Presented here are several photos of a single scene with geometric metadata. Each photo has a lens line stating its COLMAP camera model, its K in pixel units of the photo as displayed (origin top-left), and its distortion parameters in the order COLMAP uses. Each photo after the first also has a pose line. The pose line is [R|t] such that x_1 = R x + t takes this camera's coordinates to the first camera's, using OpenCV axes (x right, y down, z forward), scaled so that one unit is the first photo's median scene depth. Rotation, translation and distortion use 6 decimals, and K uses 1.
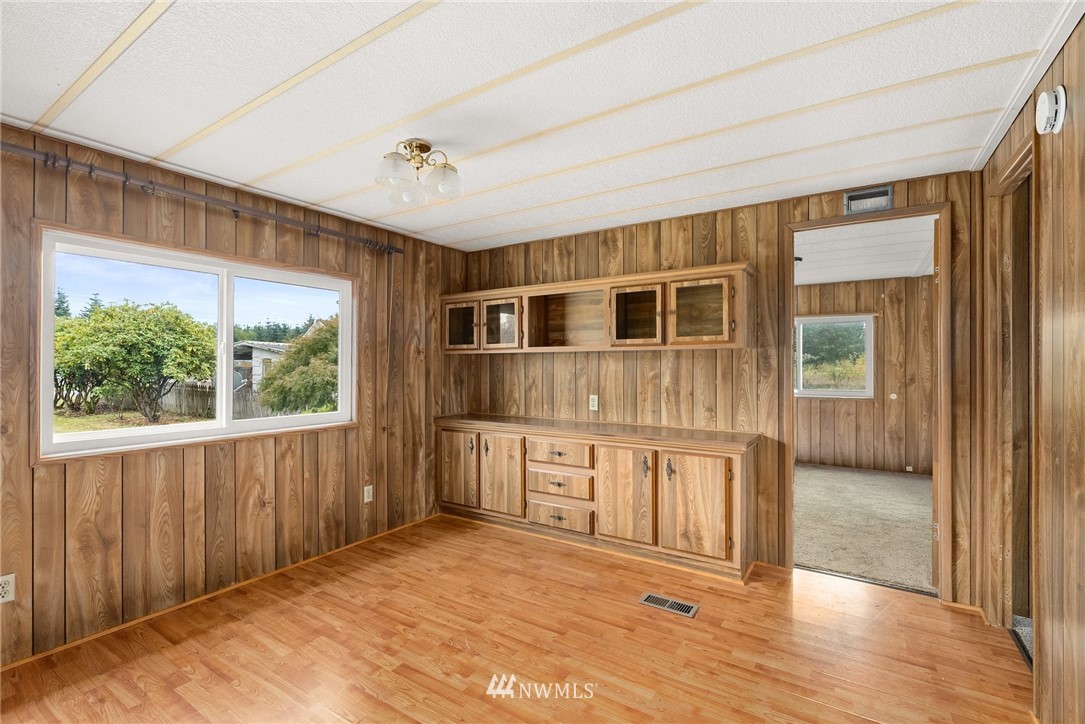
lens RADIAL K [[489.9, 0, 542.8], [0, 489.9, 362.0], [0, 0, 1]] dist [-0.005874, 0.001293]
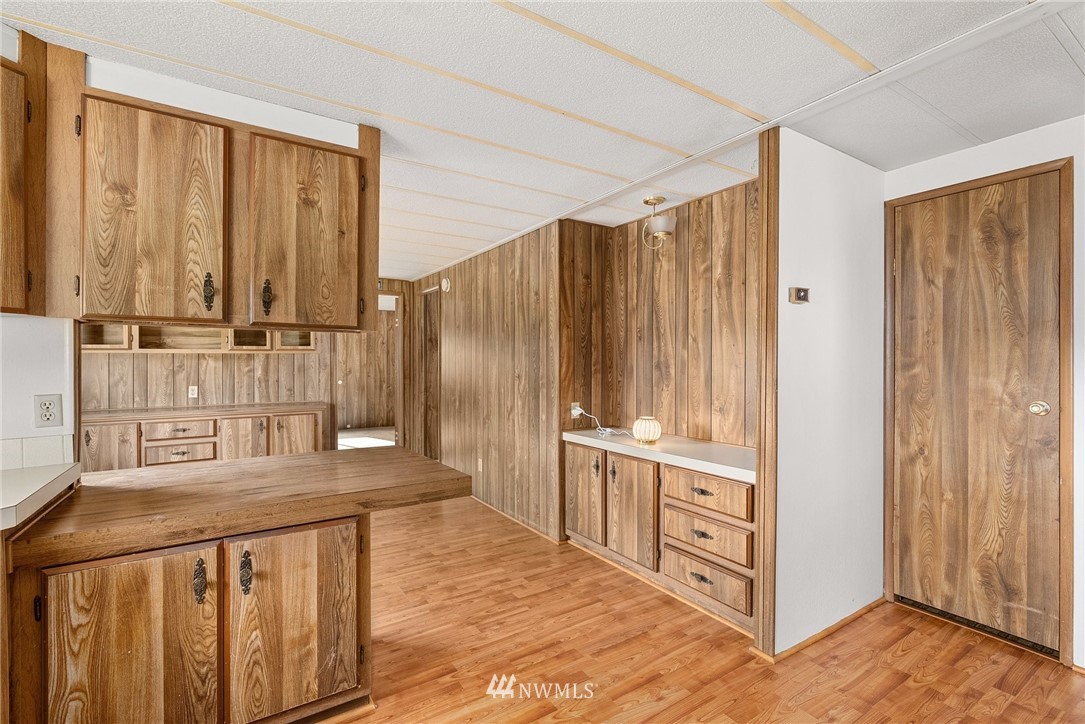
lens RADIAL K [[489.9, 0, 542.3], [0, 489.9, 361.2], [0, 0, 1]] dist [-0.005874, 0.001293]
pose [[0.415916, -0.000580, 0.909403, -0.766787], [-0.003290, 0.999992, 0.002143, -0.005322], [-0.909397, -0.003883, 0.415911, -0.436259]]
